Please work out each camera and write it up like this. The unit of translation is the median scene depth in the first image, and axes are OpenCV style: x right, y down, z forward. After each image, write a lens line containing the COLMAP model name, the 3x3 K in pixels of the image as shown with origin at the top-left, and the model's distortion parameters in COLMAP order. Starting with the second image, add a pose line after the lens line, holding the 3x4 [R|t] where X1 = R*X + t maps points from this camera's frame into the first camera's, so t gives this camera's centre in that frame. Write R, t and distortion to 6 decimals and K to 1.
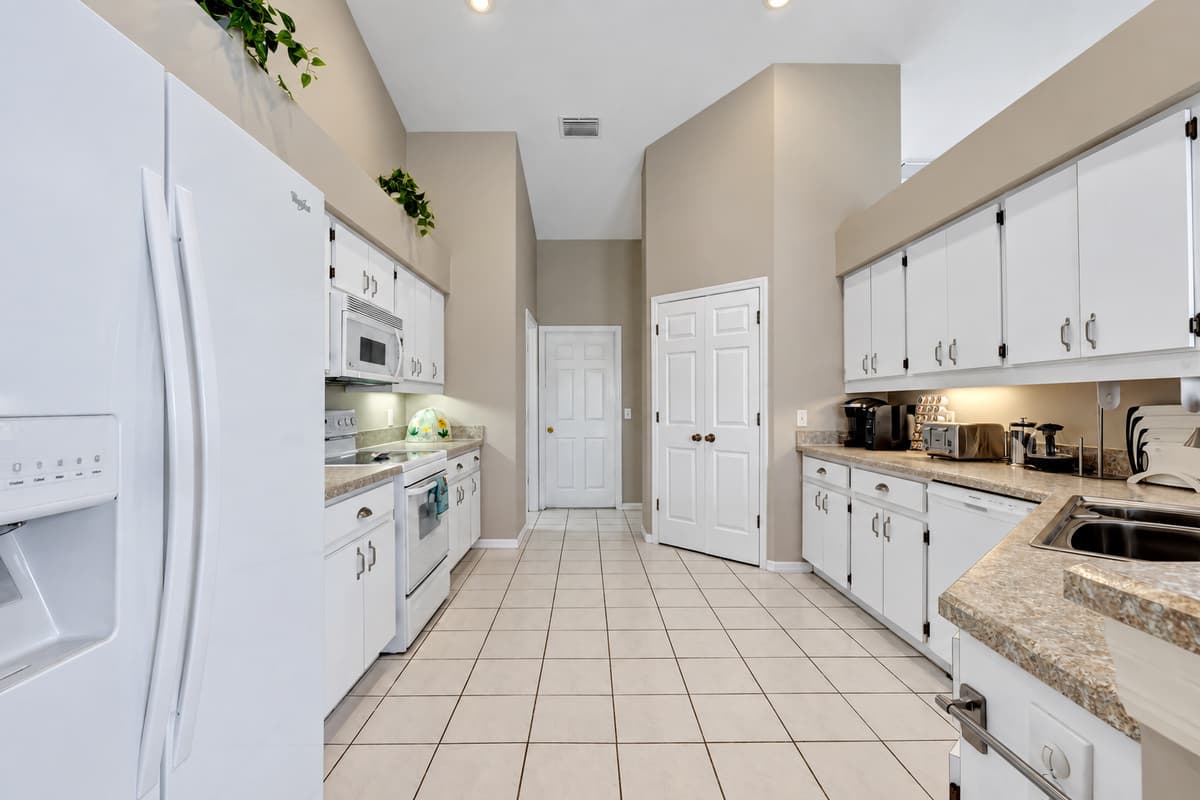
lens RADIAL K [[533.3, 0, 592.5], [0, 533.3, 411.8], [0, 0, 1]] dist [-0.000556, -0.000122]
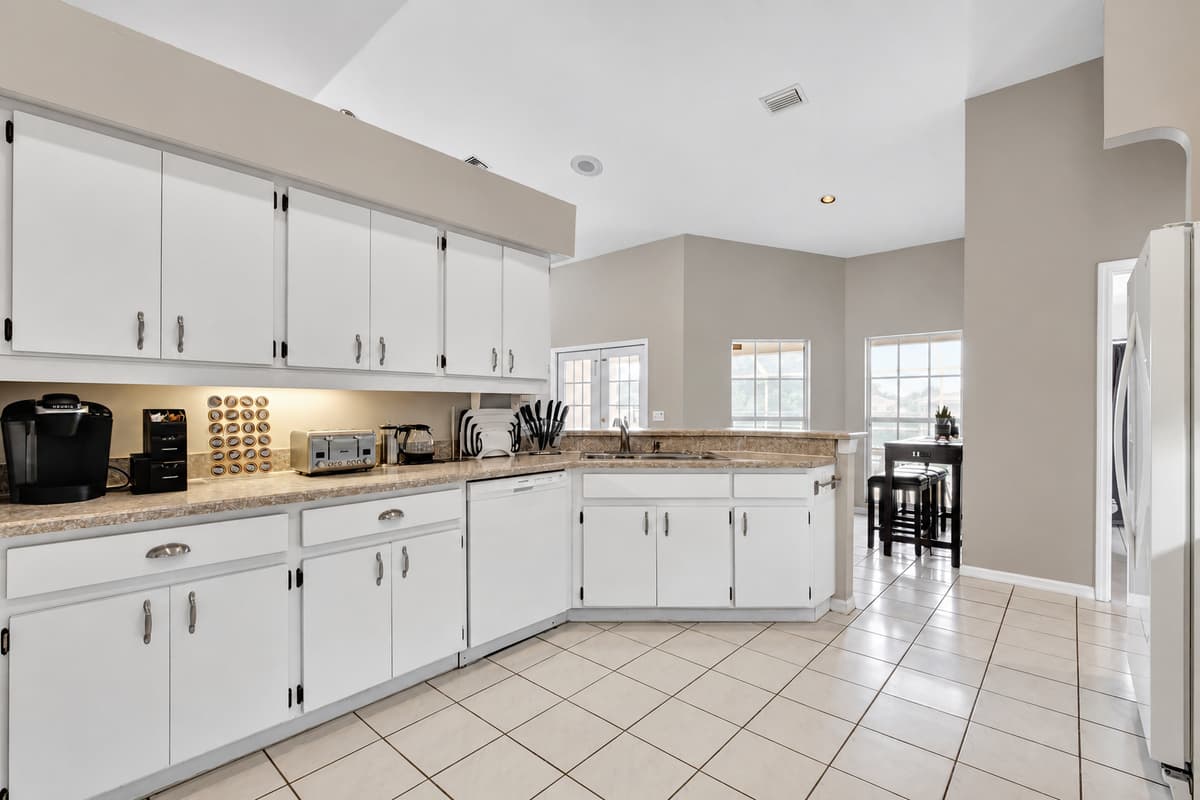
lens RADIAL K [[529.8, 0, 592.7], [0, 529.8, 404.9], [0, 0, 1]] dist [-0.000166, 0.000371]
pose [[-0.738704, 0.002388, 0.674026, -0.191398], [0.005151, 0.999985, 0.002103, -0.017830], [-0.674010, 0.005026, -0.738705, 1.324693]]
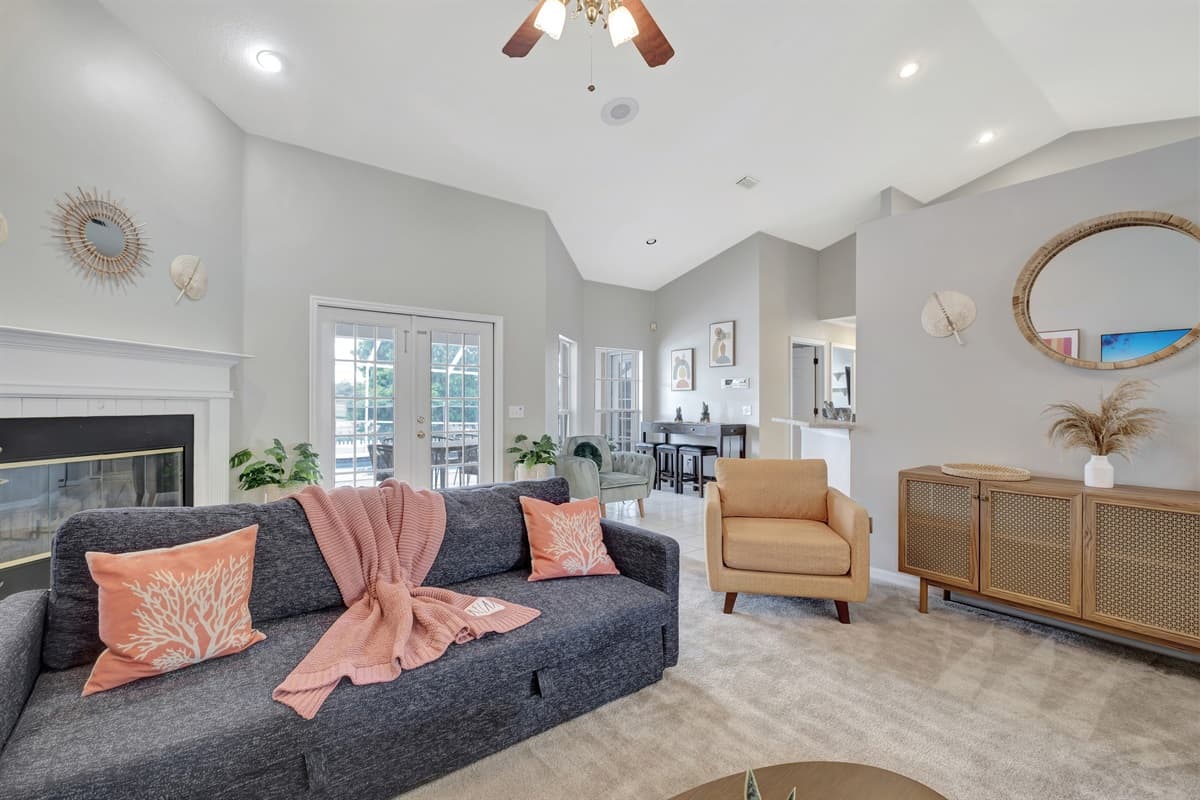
lens RADIAL K [[538.8, 0, 595.8], [0, 538.8, 403.2], [0, 0, 1]] dist [-0.001858, -0.000346]
pose [[-0.788005, -0.000676, -0.615668, 2.135444], [-0.005826, 0.999963, 0.006358, -0.009315], [0.615641, 0.008597, -0.787980, 1.168558]]
